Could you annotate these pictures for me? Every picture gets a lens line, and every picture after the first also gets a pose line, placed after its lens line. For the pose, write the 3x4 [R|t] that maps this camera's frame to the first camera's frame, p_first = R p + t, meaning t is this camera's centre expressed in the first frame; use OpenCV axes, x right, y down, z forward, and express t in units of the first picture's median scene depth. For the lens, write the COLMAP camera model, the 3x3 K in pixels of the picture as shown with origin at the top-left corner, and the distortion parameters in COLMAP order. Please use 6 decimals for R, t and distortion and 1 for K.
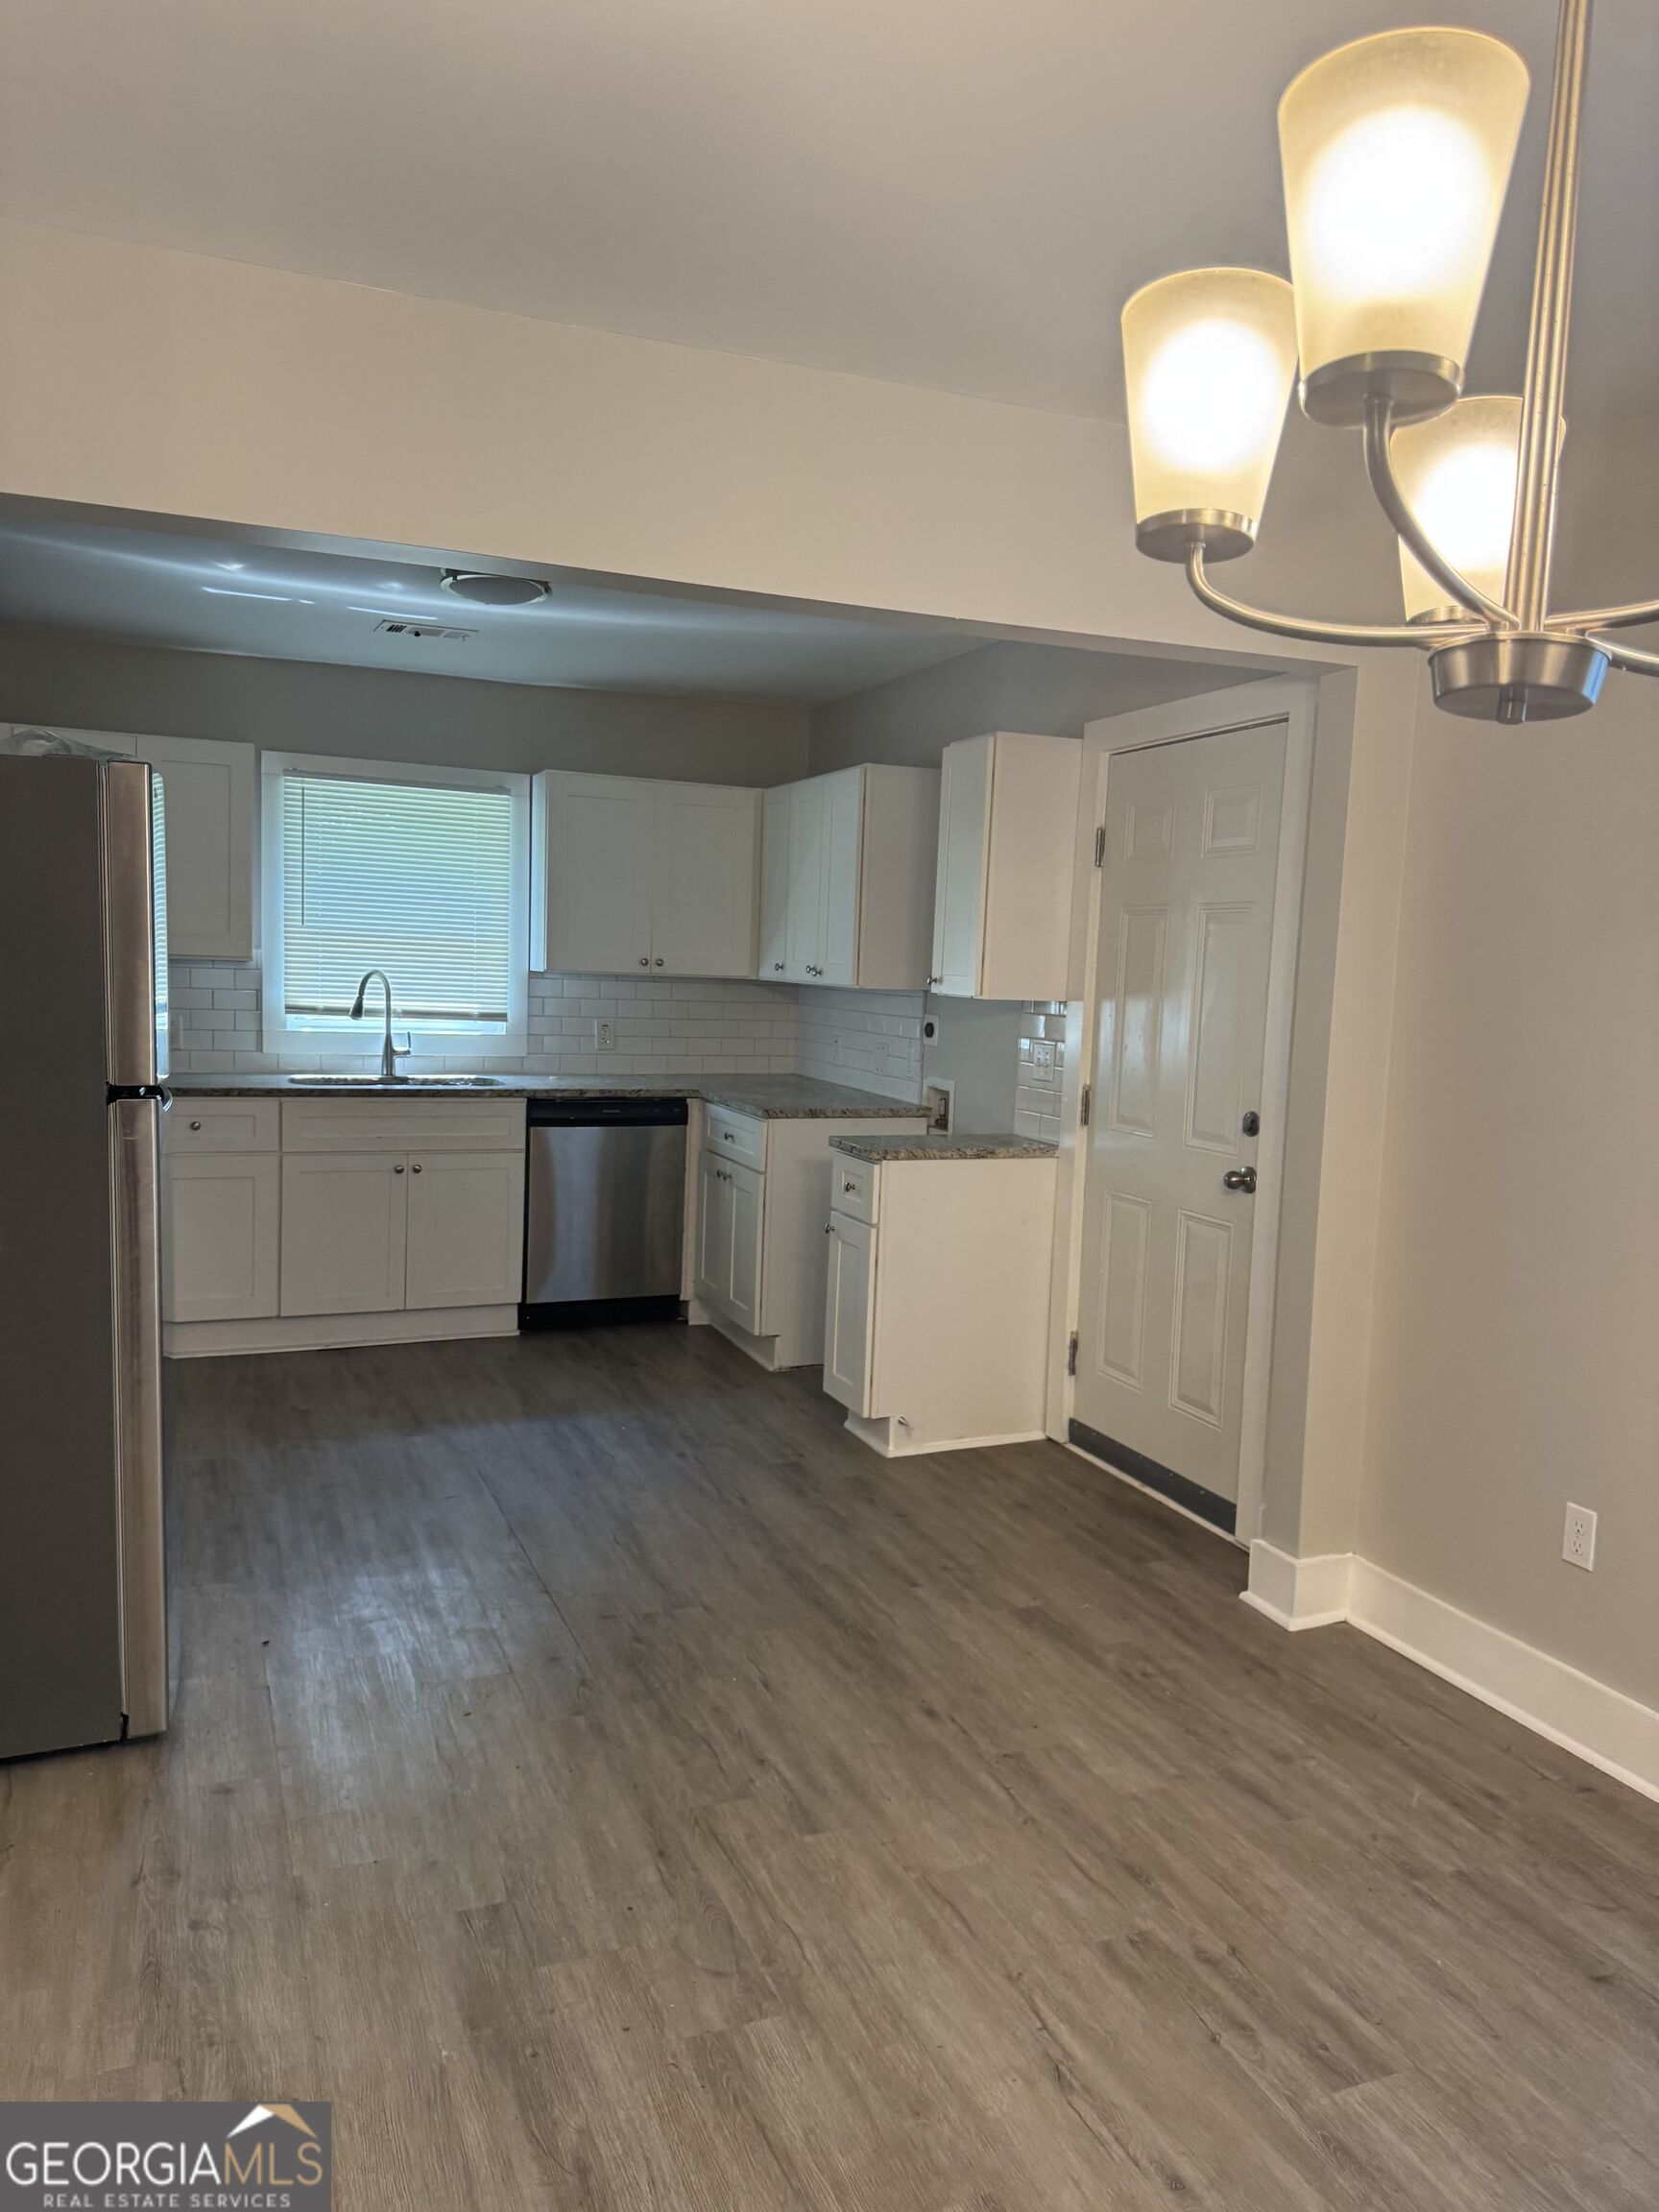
lens RADIAL K [[1570.3, 0, 822.7], [0, 1570.3, 1099.2], [0, 0, 1]] dist [0.055880, -0.067632]
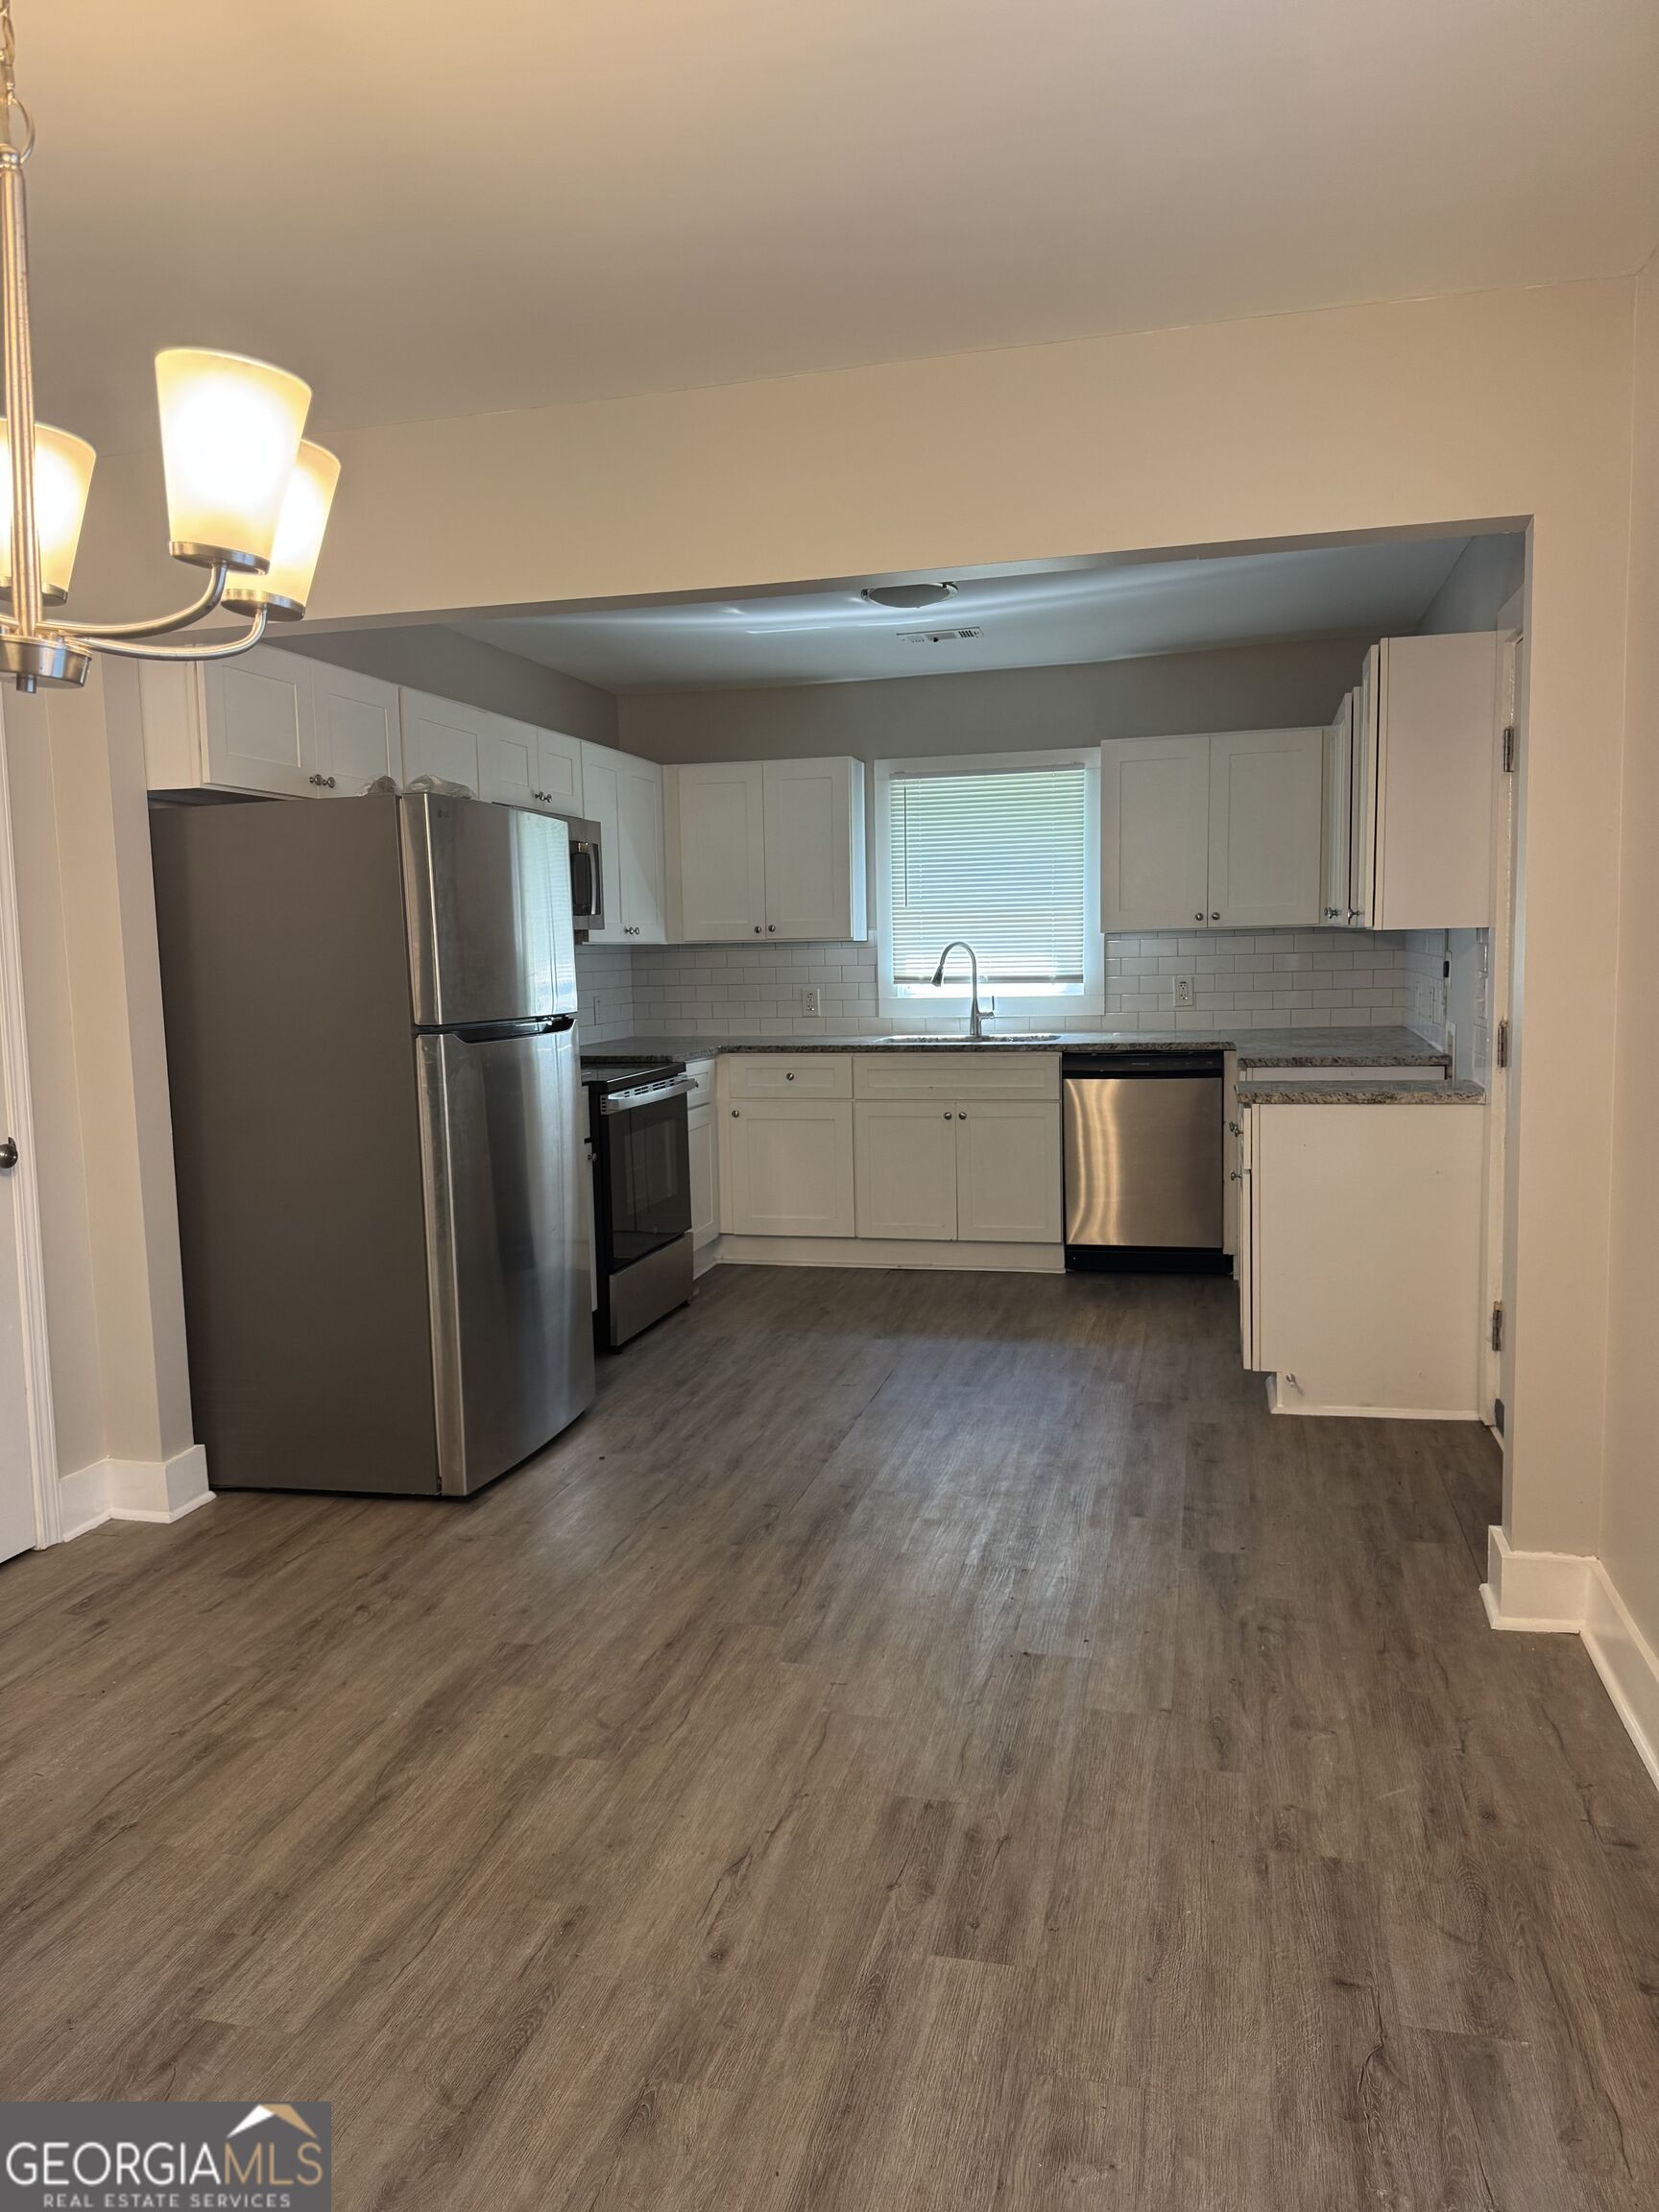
lens RADIAL K [[1570.3, 0, 822.7], [0, 1570.3, 1099.2], [0, 0, 1]] dist [0.055880, -0.067632]
pose [[0.796701, 0.004409, -0.604358, 0.404277], [0.001857, 0.999951, 0.009743, 0.025639], [0.604371, -0.008884, 0.796653, 0.061728]]
